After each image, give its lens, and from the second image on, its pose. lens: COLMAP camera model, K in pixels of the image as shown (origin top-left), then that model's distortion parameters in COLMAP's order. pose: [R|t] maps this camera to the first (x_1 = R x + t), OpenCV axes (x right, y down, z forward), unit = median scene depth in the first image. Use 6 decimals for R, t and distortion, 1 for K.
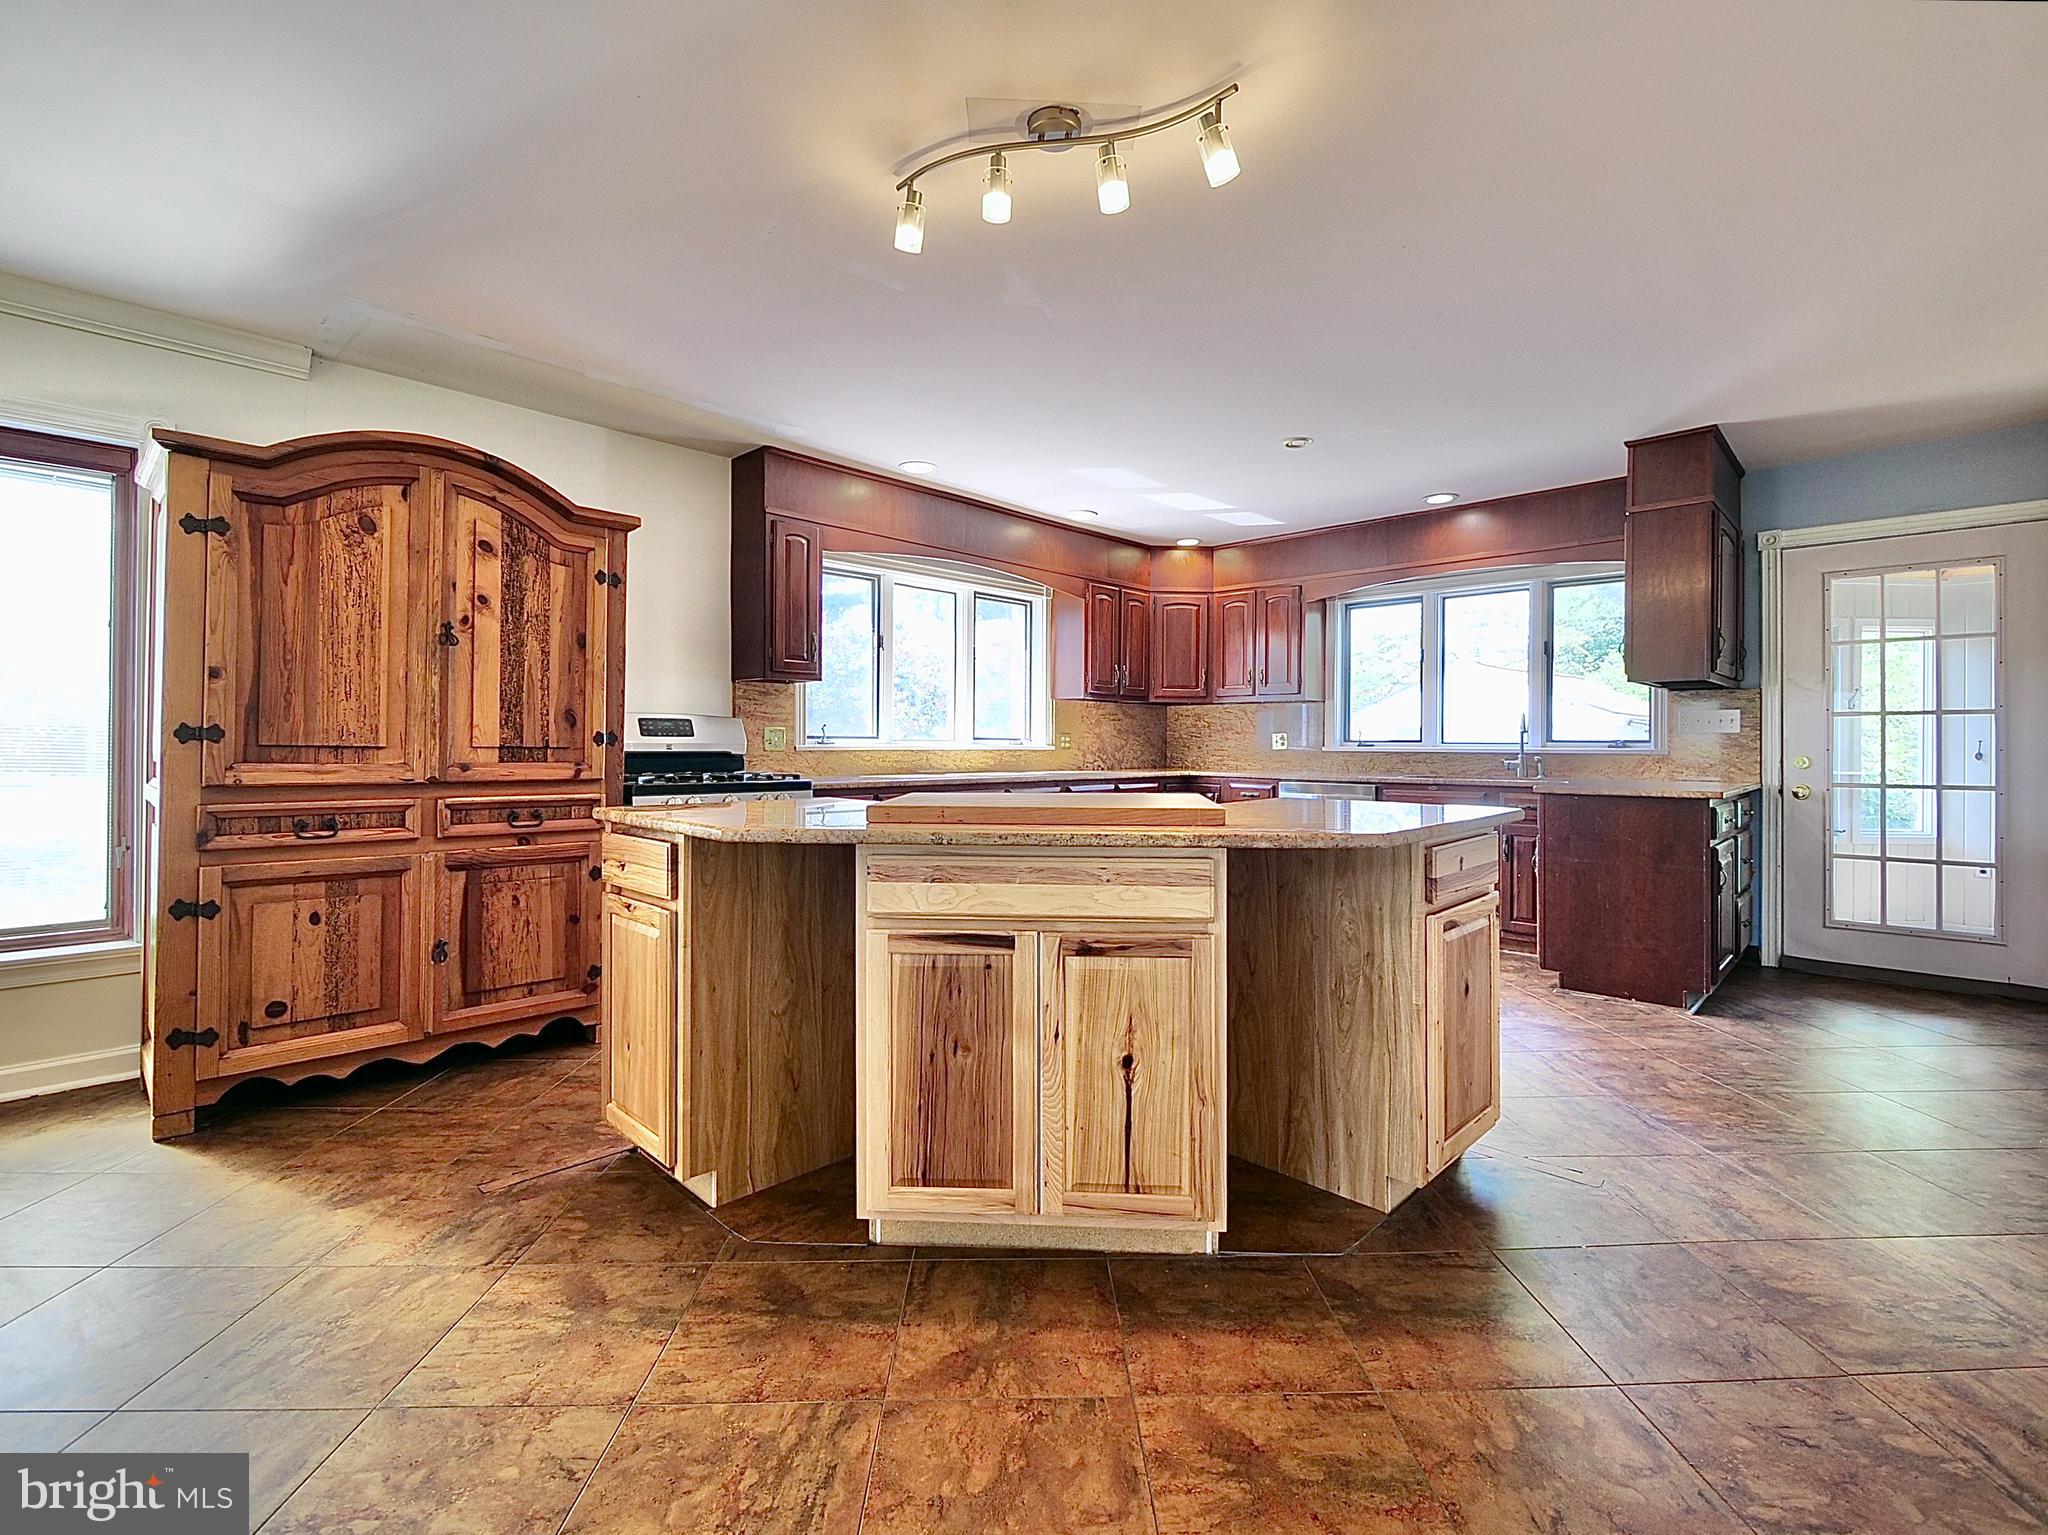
lens RADIAL K [[914.5, 0, 1049.8], [0, 914.5, 739.8], [0, 0, 1]] dist [-0.008919, -0.000388]
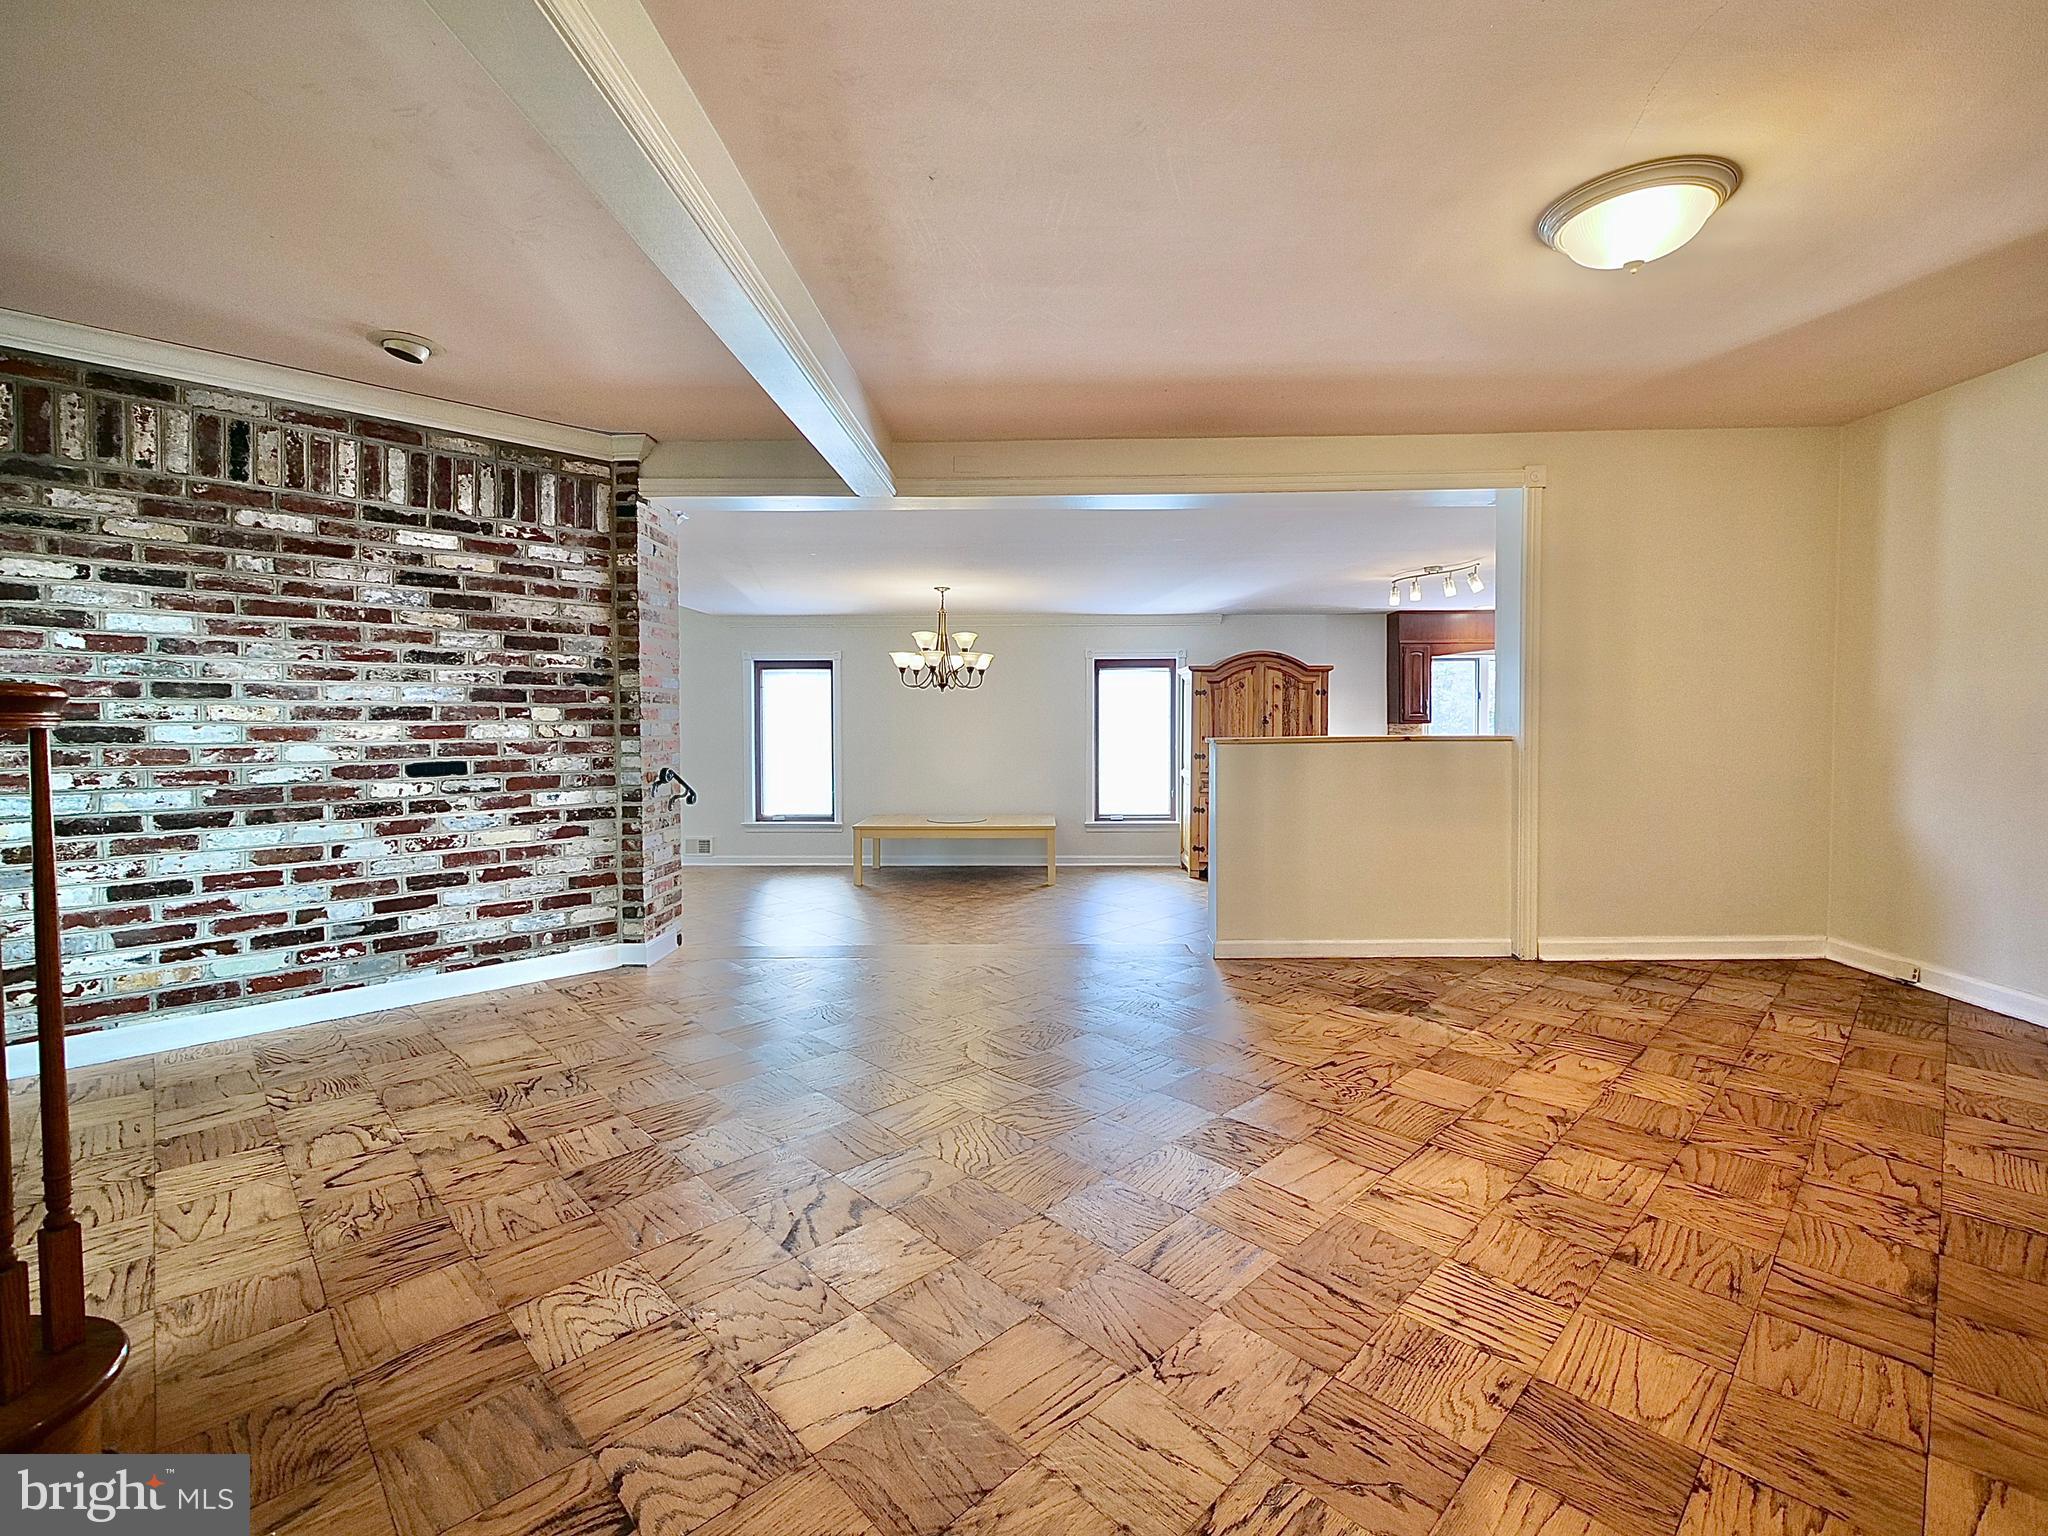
lens RADIAL K [[914.5, 0, 1049.8], [0, 914.5, 740.3], [0, 0, 1]] dist [-0.008919, -0.000388]
pose [[0.679648, 0.000698, -0.733538, 0.901506], [0.012091, 0.999853, 0.012153, -0.091129], [0.733439, -0.017129, 0.679540, -1.325768]]
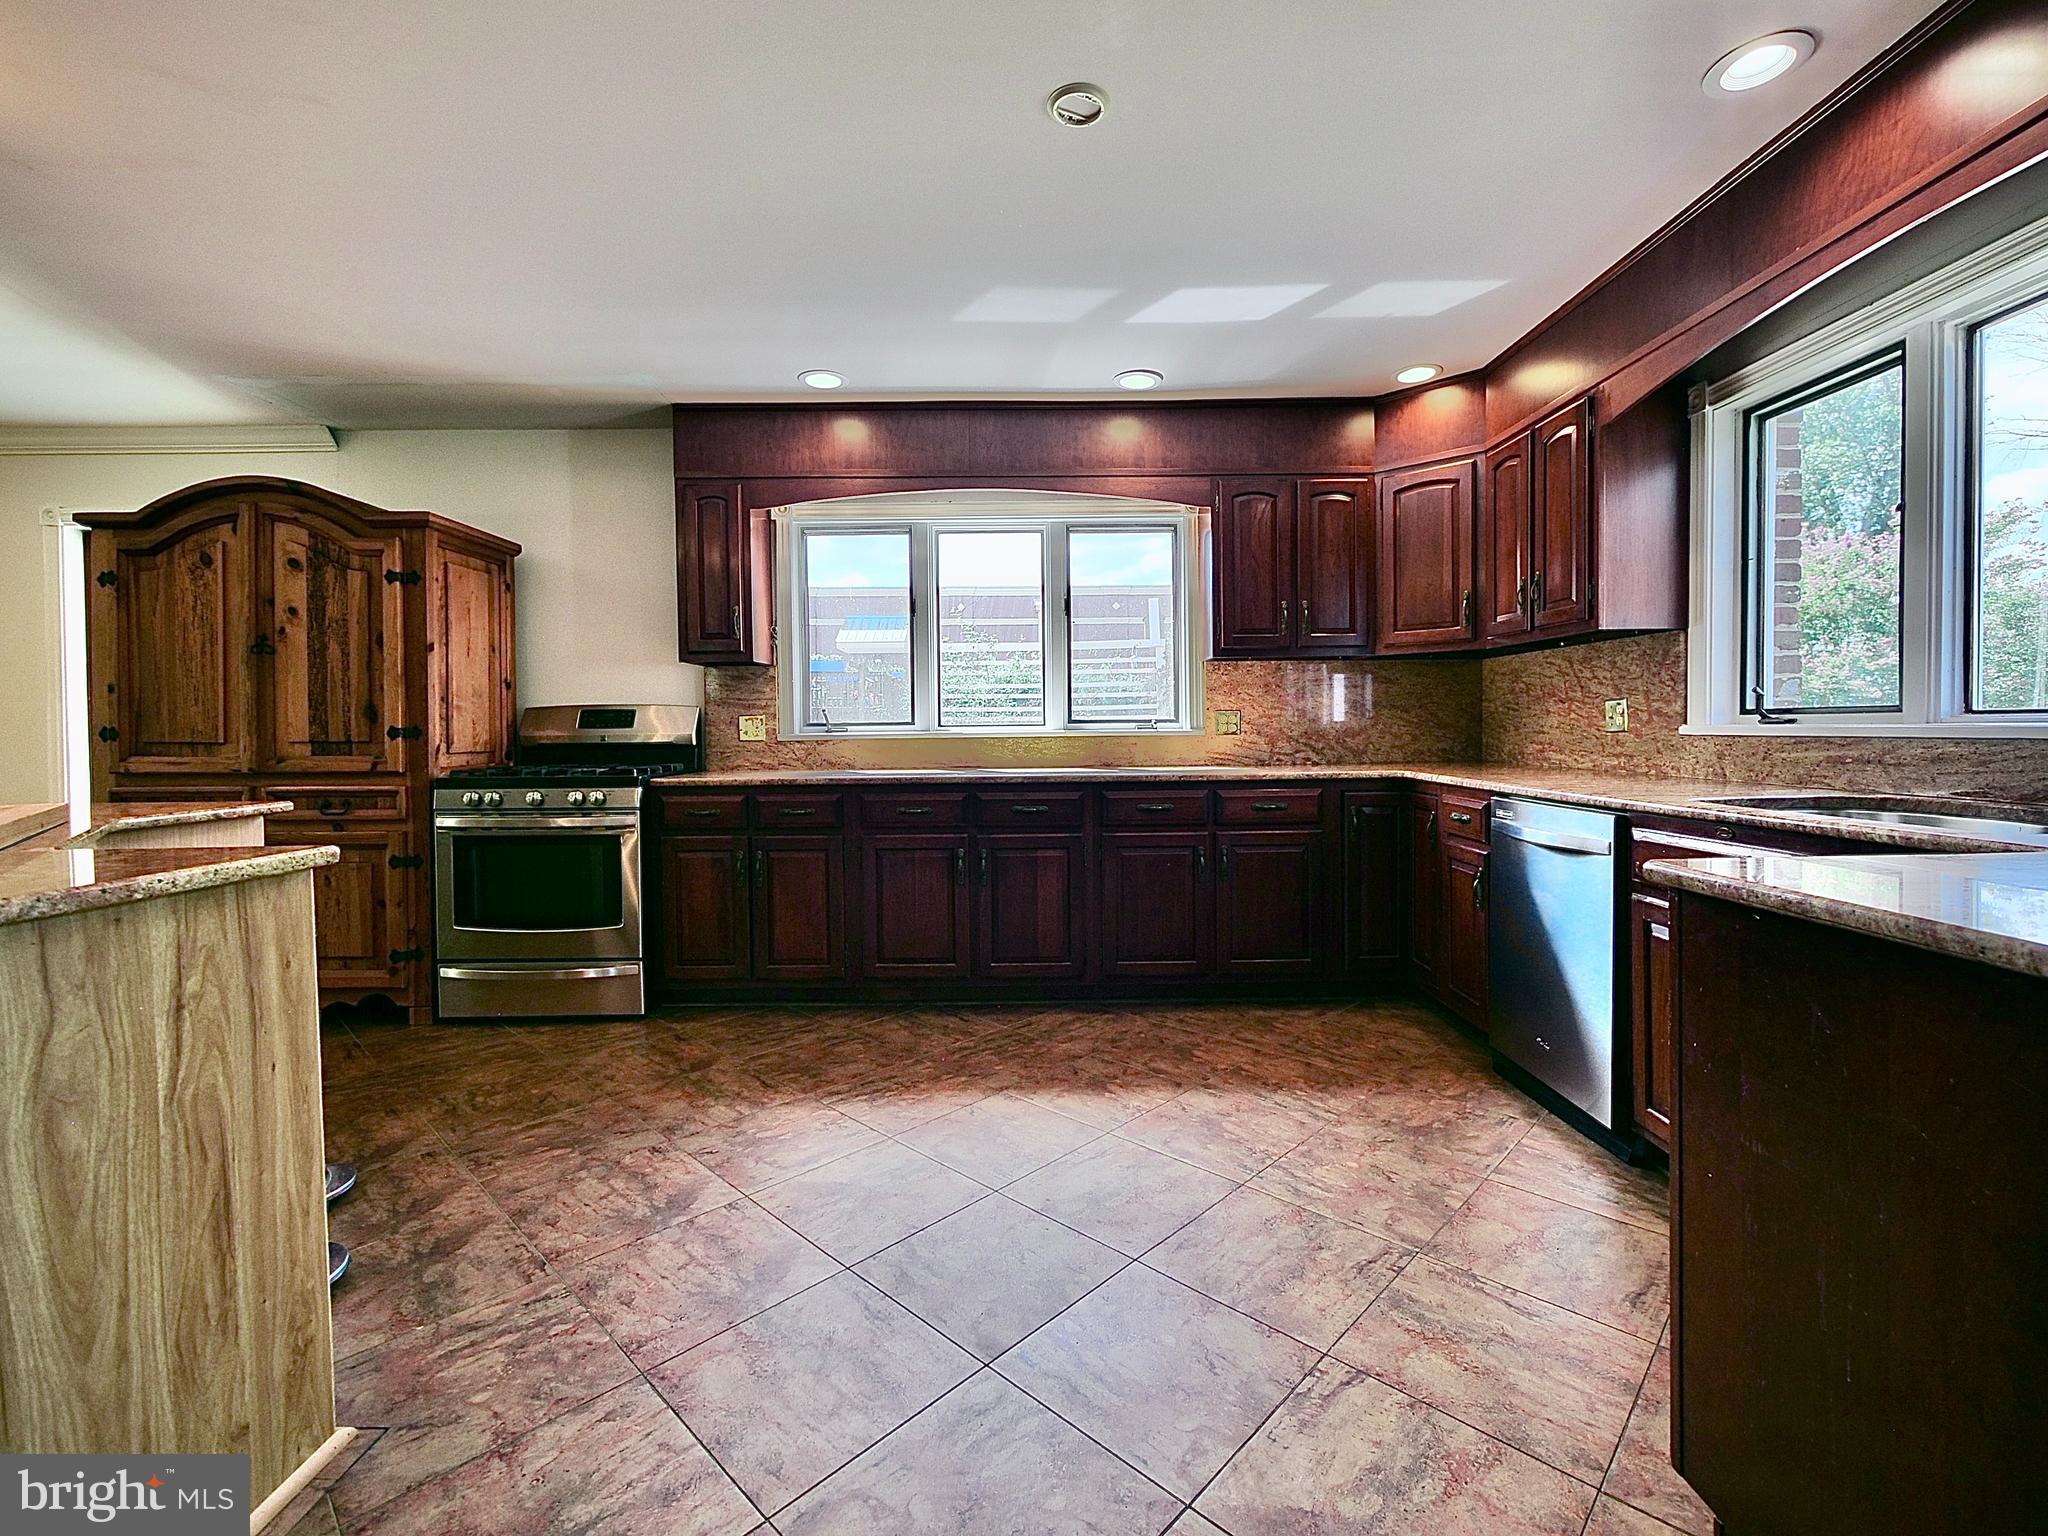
lens RADIAL K [[914.5, 0, 1049.8], [0, 914.5, 740.3], [0, 0, 1]] dist [-0.008919, -0.000388]
pose [[0.694909, -0.001907, -0.719095, 0.814903], [0.016884, 0.999764, 0.013665, 0.006061], [0.718899, -0.021638, 0.694778, 0.867728]]
